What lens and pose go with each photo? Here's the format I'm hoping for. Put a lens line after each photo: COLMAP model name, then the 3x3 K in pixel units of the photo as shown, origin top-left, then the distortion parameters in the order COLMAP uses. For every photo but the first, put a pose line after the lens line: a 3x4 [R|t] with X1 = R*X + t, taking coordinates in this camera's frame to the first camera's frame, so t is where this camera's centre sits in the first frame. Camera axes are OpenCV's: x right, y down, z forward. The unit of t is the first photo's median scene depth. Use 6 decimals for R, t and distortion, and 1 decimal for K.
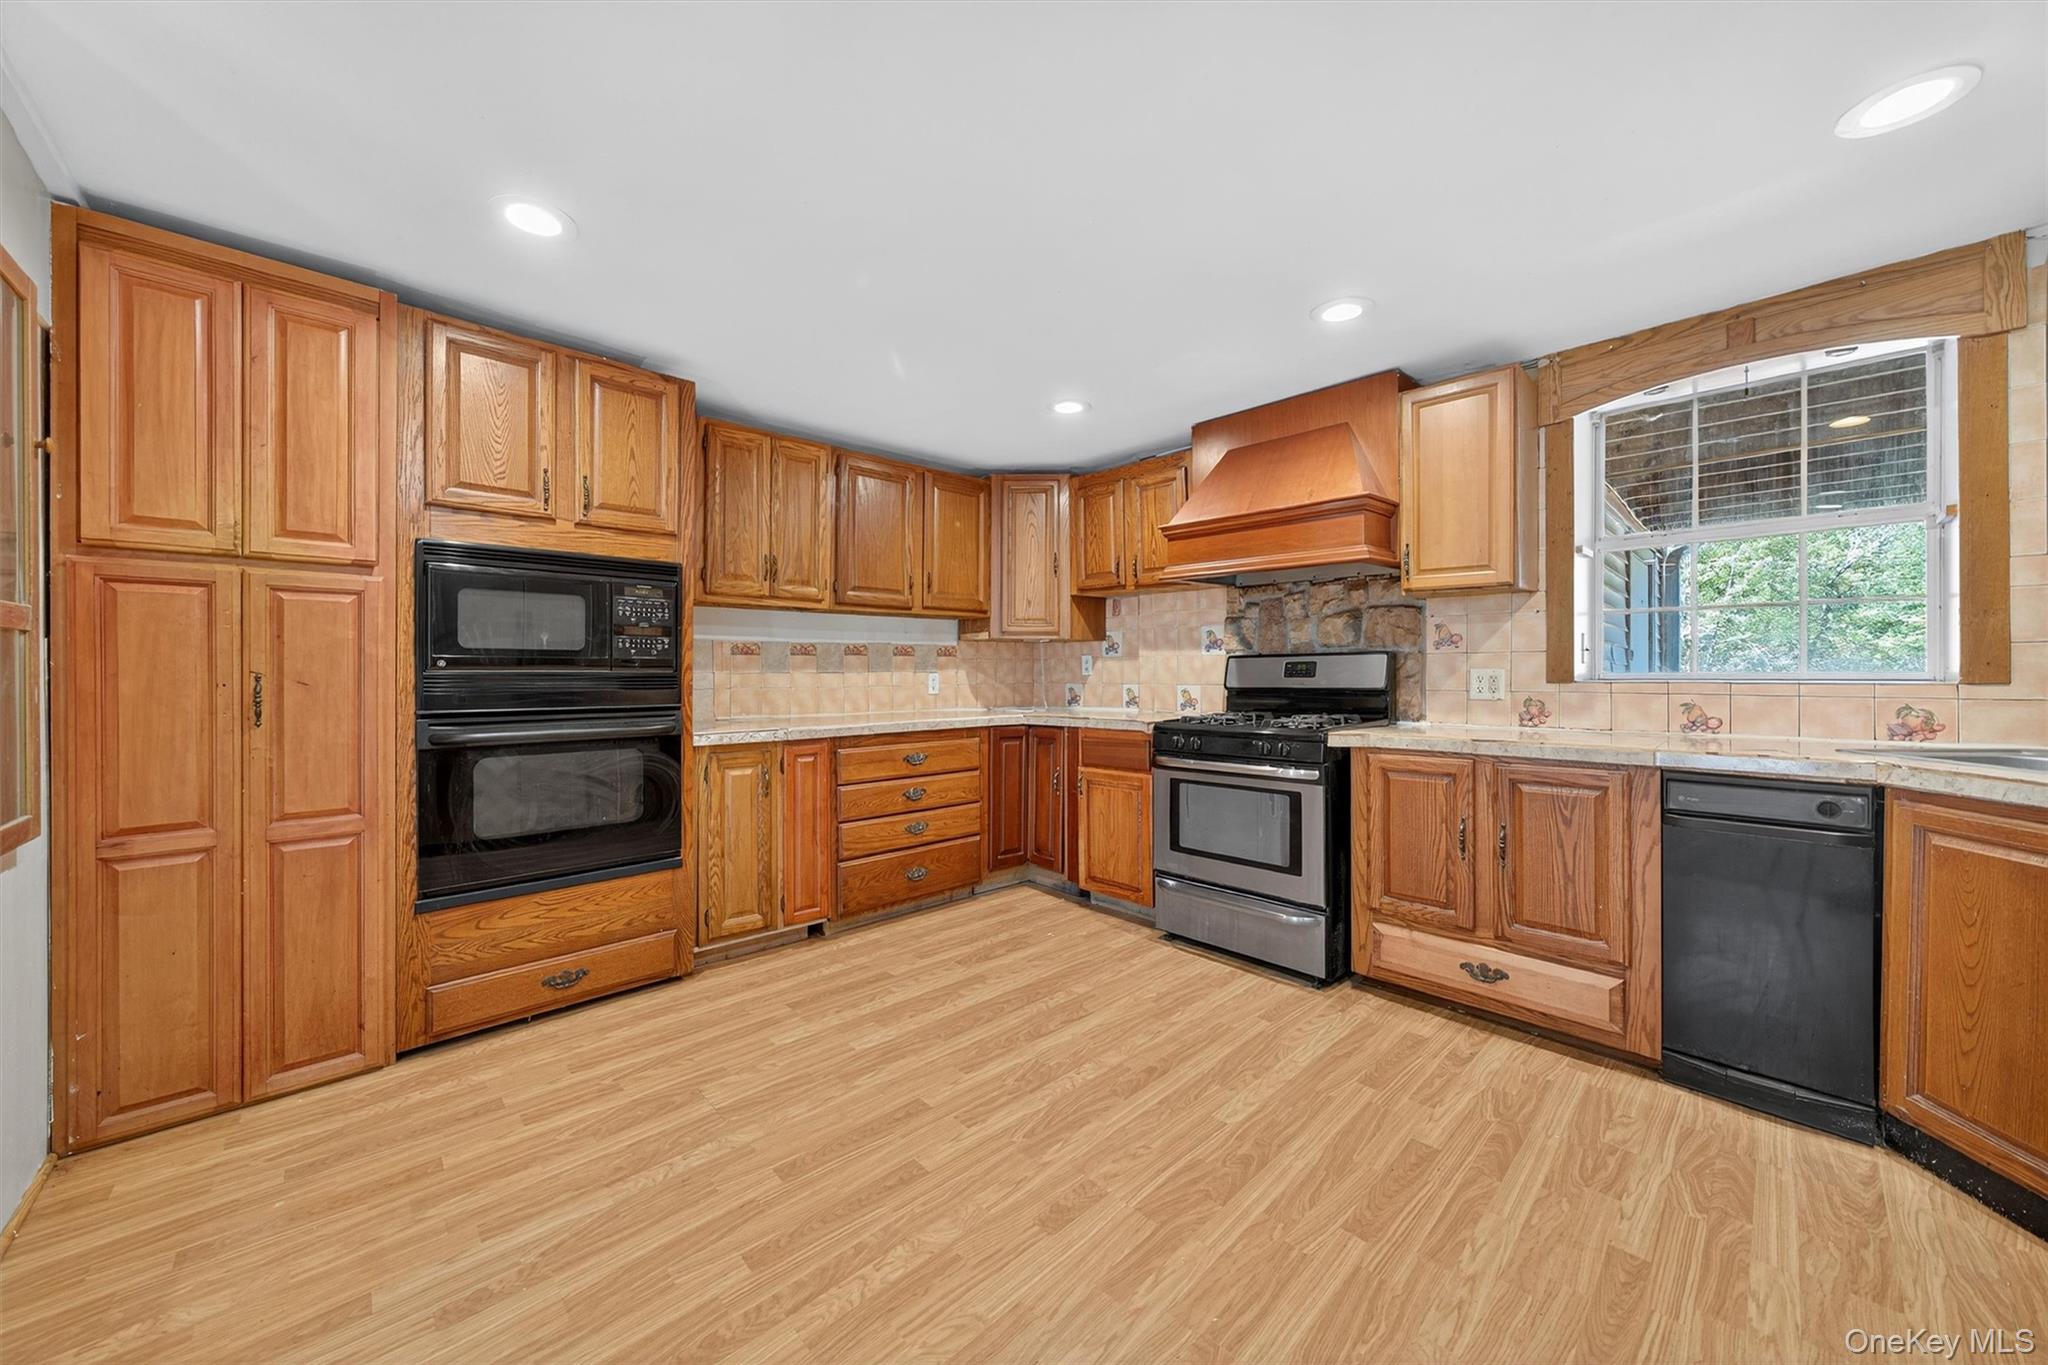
lens RADIAL K [[742.3, 0, 1021.1], [0, 742.3, 651.9], [0, 0, 1]] dist [-0.000519, 0.000087]
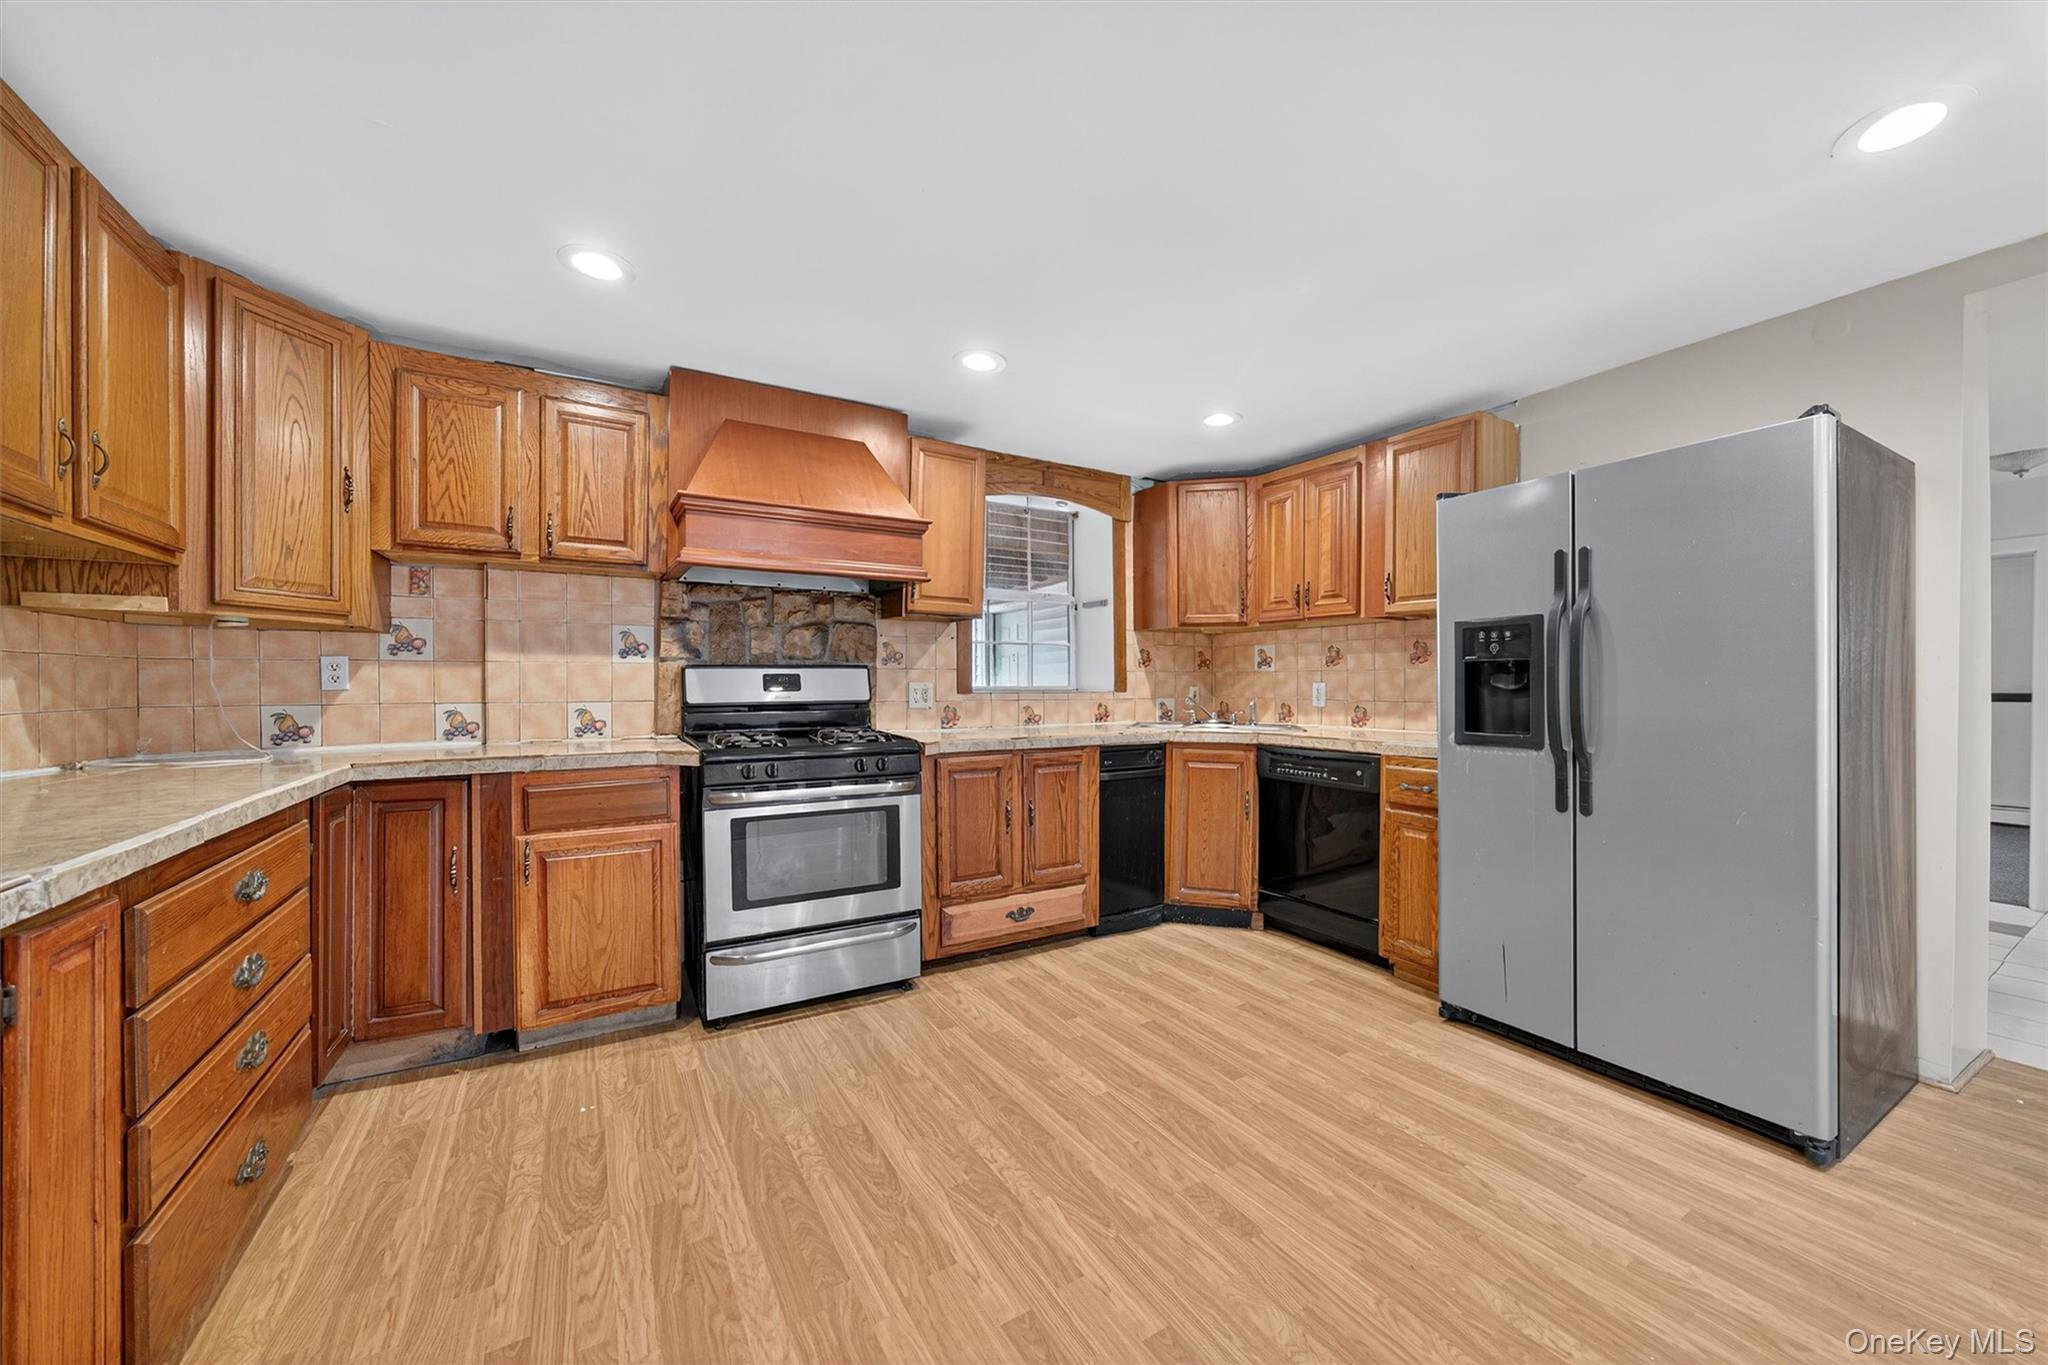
lens RADIAL K [[741.9, 0, 1024.0], [0, 741.9, 682.5], [0, 0, 1]] dist [-0.001008, 0.000199]
pose [[0.223130, 0.005651, 0.974772, -0.524949], [-0.028213, 0.999602, 0.000663, 0.016229], [-0.974380, -0.027649, 0.223201, 0.563449]]
